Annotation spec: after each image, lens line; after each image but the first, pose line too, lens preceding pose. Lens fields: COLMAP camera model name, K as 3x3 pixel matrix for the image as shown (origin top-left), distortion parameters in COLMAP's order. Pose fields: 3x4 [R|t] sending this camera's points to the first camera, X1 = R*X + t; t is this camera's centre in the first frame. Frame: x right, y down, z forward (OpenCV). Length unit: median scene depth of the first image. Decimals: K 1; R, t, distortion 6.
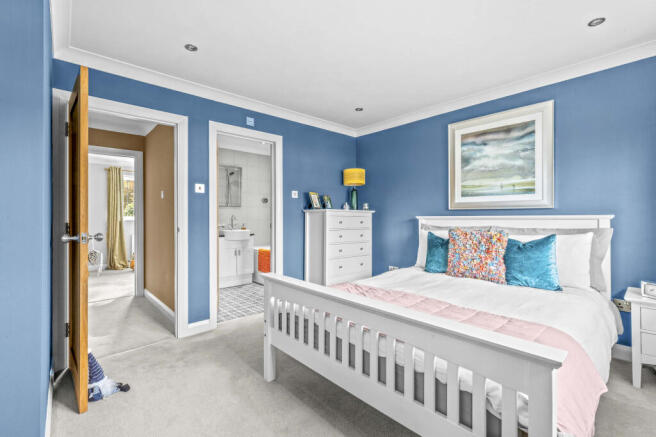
lens RADIAL K [[295.4, 0, 330.3], [0, 295.4, 220.3], [0, 0, 1]] dist [0.001176, 0.000033]
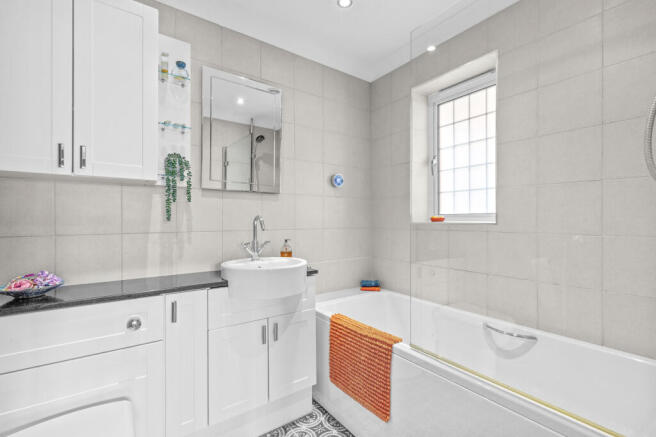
lens RADIAL K [[295.4, 0, 330.3], [0, 295.4, 220.3], [0, 0, 1]] dist [0.001176, 0.000033]
pose [[0.994004, -0.004457, -0.109254, -0.351489], [0.003230, 0.999930, -0.011406, -0.013860], [0.109297, 0.010984, 0.993948, 1.130957]]
